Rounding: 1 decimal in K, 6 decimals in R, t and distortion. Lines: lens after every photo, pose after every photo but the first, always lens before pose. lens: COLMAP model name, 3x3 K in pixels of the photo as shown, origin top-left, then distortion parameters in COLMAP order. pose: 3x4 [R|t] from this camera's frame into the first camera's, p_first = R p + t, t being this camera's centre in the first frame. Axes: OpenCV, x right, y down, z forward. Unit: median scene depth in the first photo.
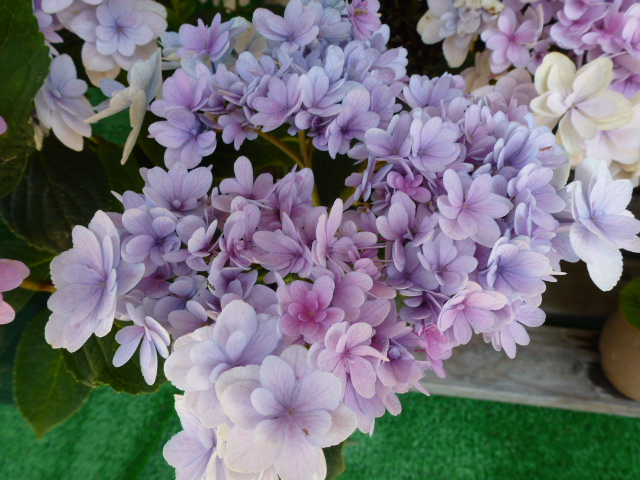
lens RADIAL K [[461.8, 0, 320.0], [0, 461.8, 240.0], [0, 0, 1]] dist [-0.026797, 0.001771]
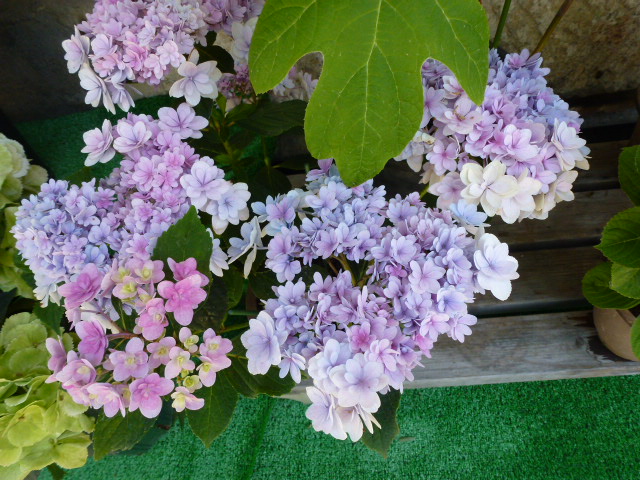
lens RADIAL K [[438.1, 0, 320.0], [0, 438.1, 240.0], [0, 0, 1]] dist [-0.109577, 0.087421]
pose [[0.979591, -0.193591, -0.054064, -0.012899], [0.189094, 0.978803, -0.078662, -0.165881], [0.068147, 0.066833, 0.995434, -1.036799]]
